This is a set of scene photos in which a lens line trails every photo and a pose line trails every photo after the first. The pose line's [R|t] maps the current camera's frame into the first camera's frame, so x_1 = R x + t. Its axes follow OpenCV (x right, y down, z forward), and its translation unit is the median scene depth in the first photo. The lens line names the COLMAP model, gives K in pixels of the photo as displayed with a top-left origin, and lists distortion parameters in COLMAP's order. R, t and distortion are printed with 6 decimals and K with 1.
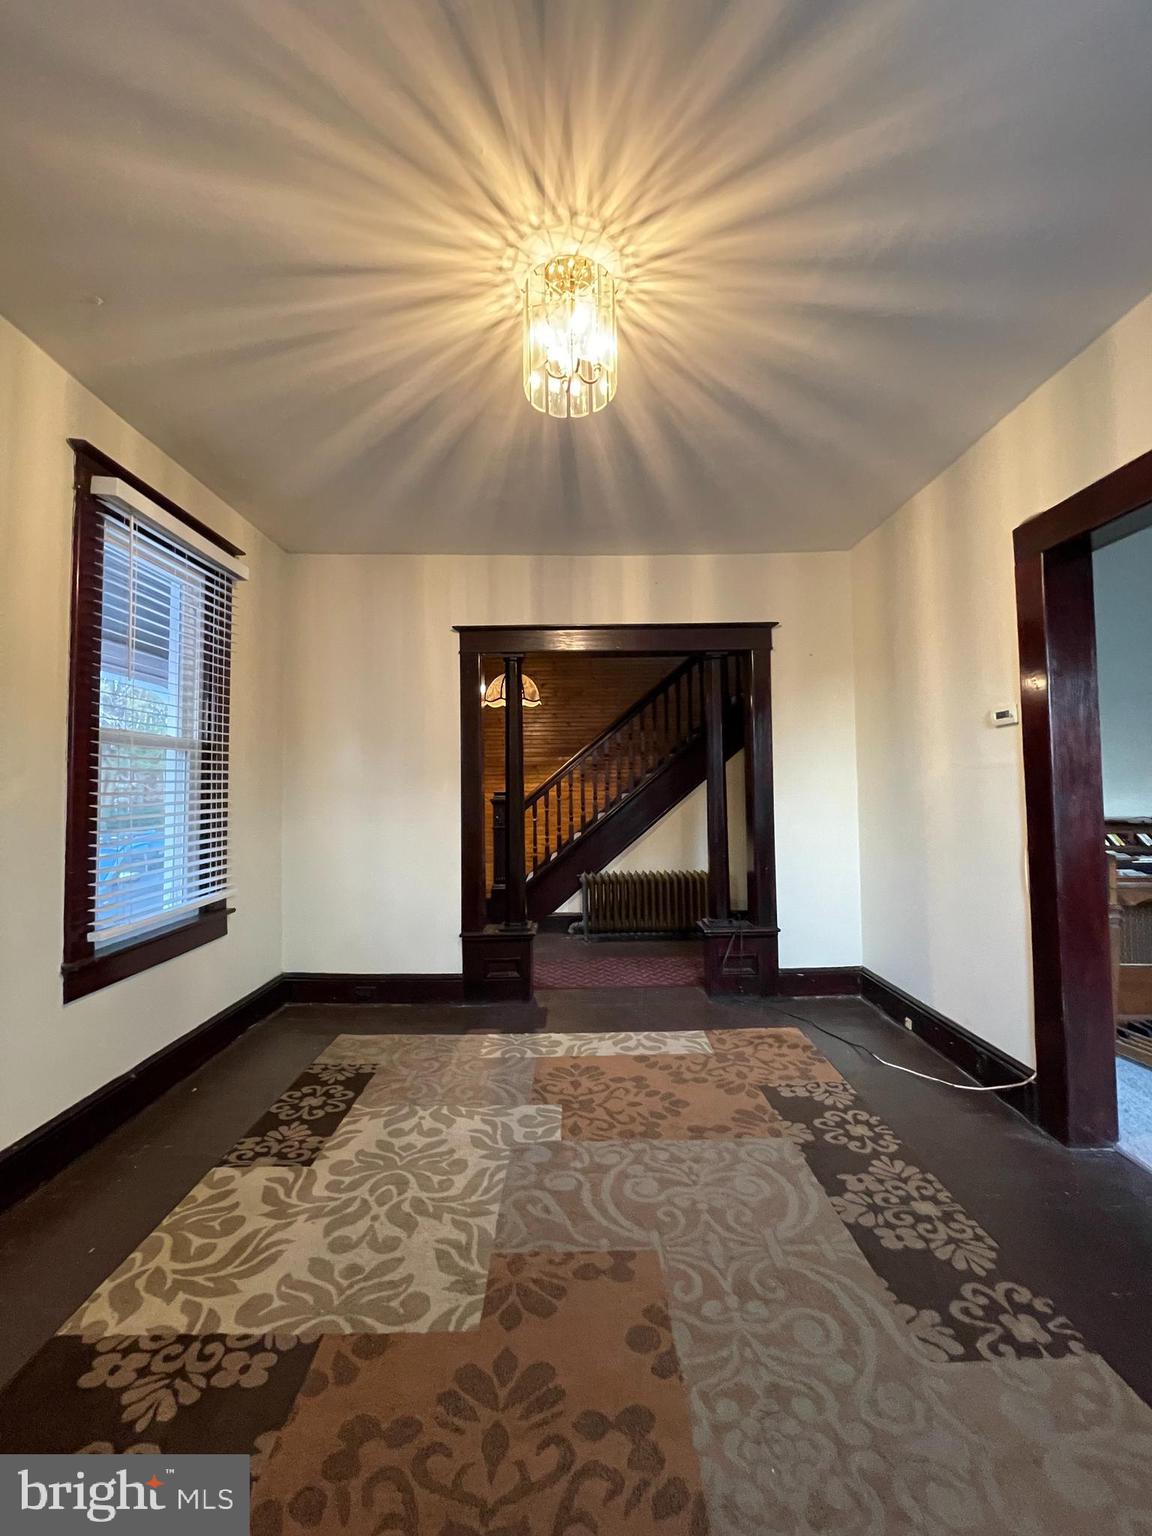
lens RADIAL K [[616.0, 0, 577.3], [0, 616.0, 764.3], [0, 0, 1]] dist [-0.005681, 0.001731]
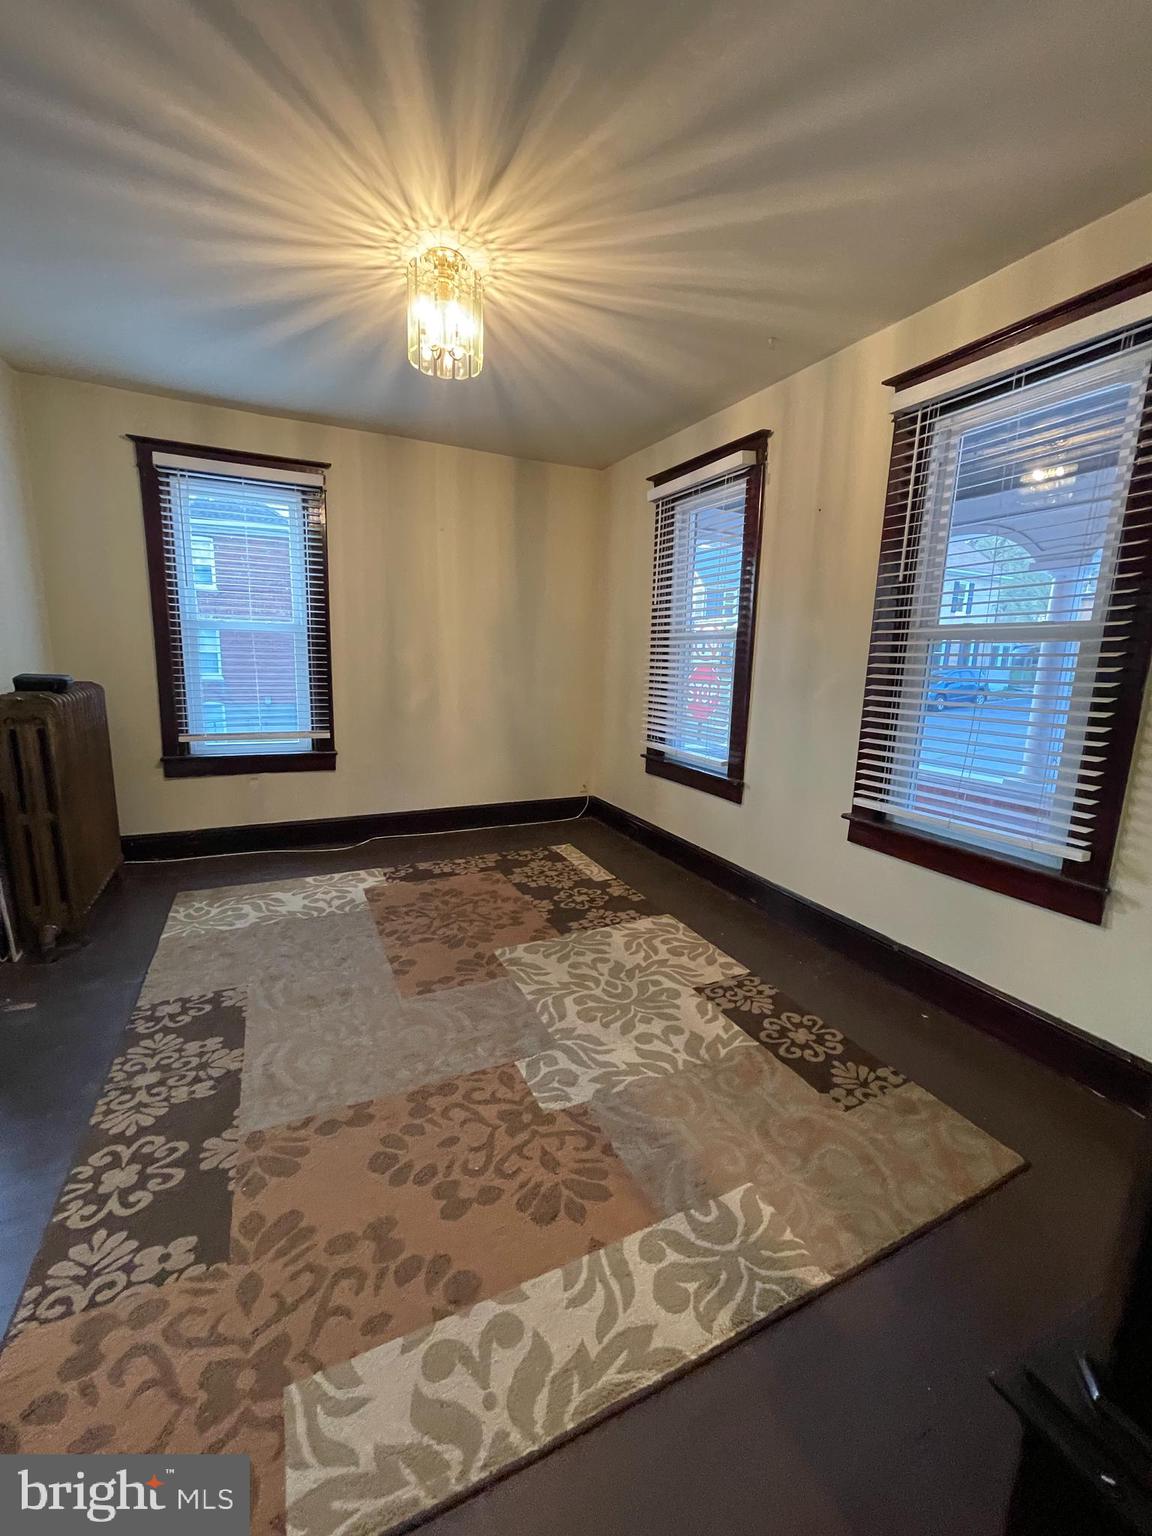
lens RADIAL K [[616.0, 0, 581.5], [0, 616.0, 763.8], [0, 0, 1]] dist [-0.005681, 0.001731]
pose [[-0.900581, 0.061953, -0.430250, 0.250539], [-0.001685, 0.989286, 0.145978, 0.020449], [0.434684, 0.132190, -0.890829, 1.766856]]
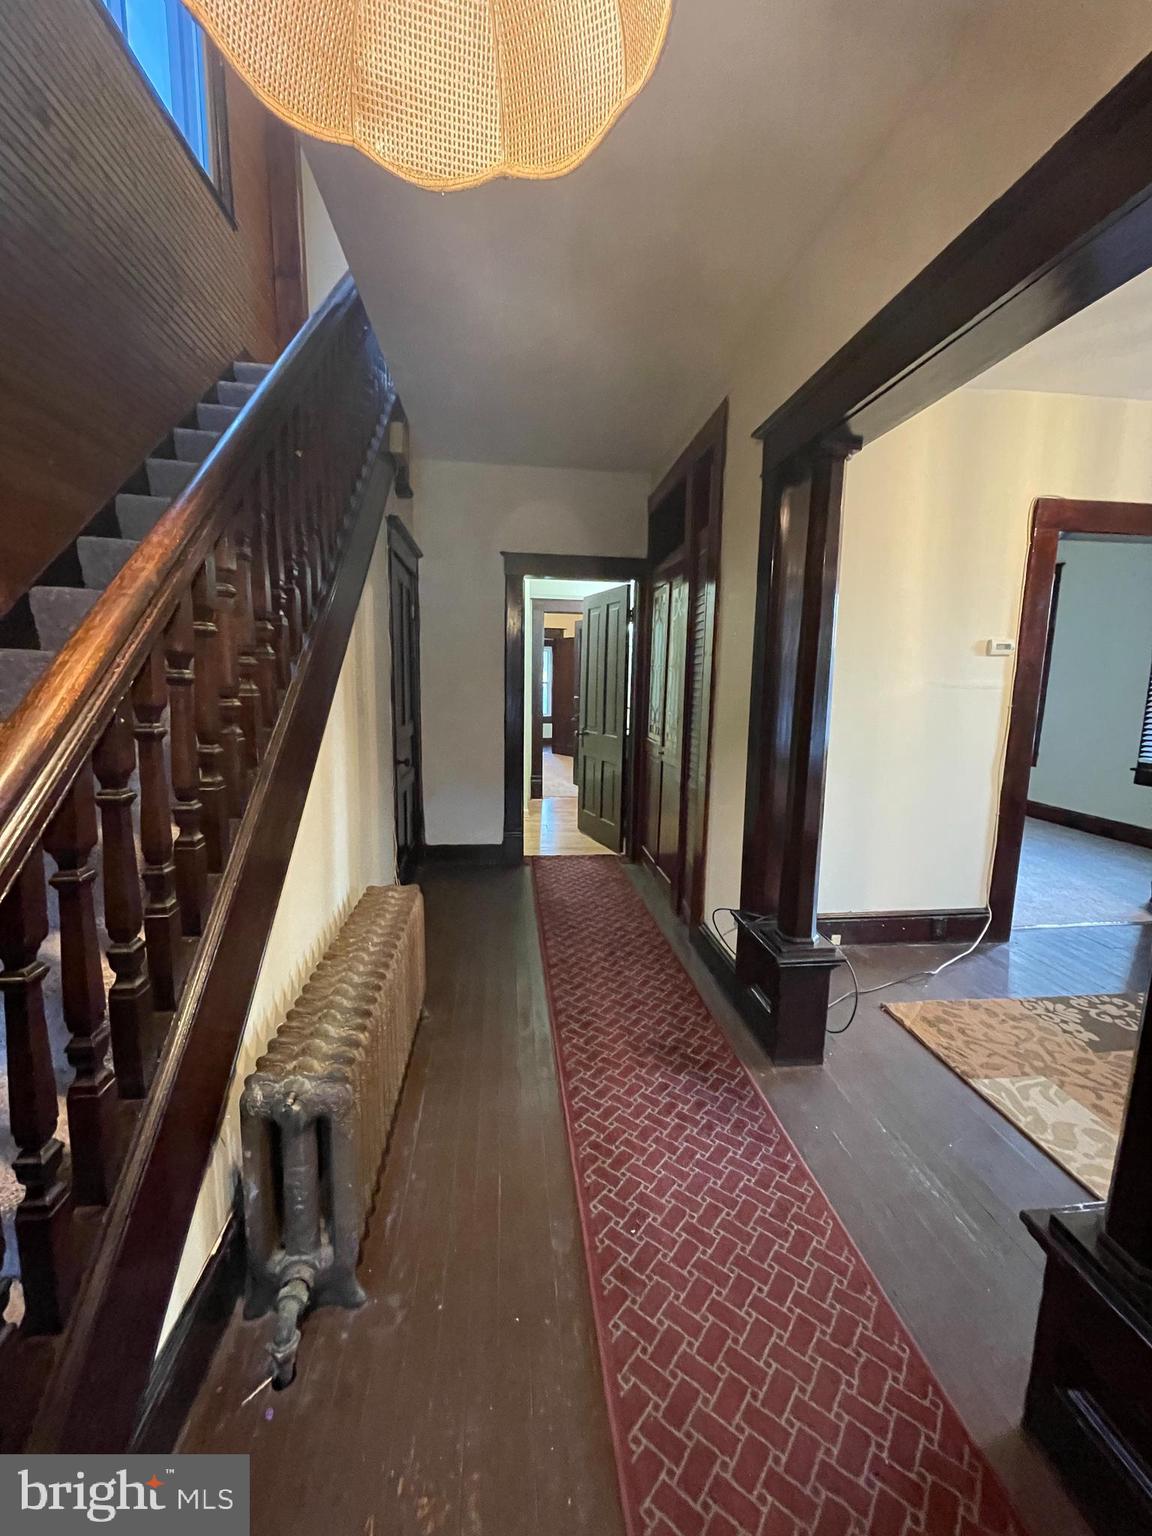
lens RADIAL K [[616.0, 0, 577.4], [0, 616.0, 765.9], [0, 0, 1]] dist [-0.005681, 0.001731]
pose [[-0.110845, -0.122287, 0.986286, -0.496117], [-0.057563, 0.991525, 0.116467, 0.067569], [-0.992169, -0.043863, -0.116944, 2.108669]]
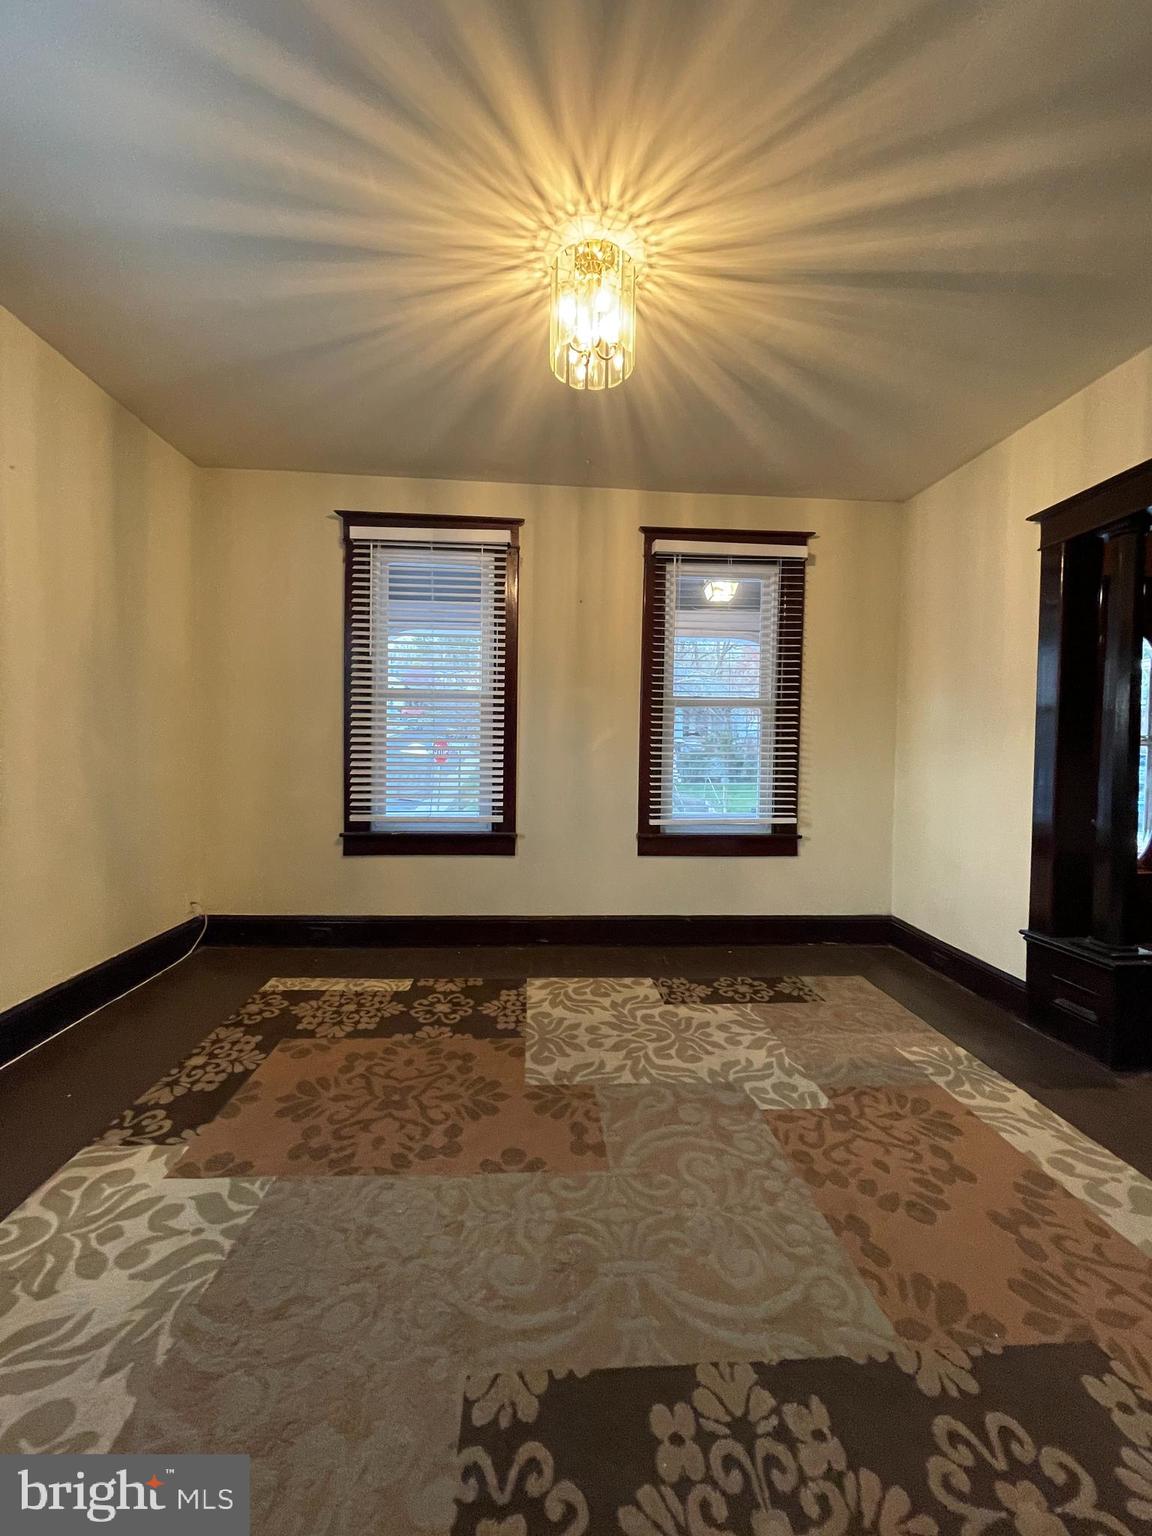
lens RADIAL K [[616.0, 0, 576.2], [0, 616.0, 763.3], [0, 0, 1]] dist [-0.005681, 0.001731]
pose [[0.061990, 0.034719, -0.997473, 0.832715], [0.024538, 0.999040, 0.036299, 0.049756], [0.997775, -0.026726, 0.061079, 0.659318]]
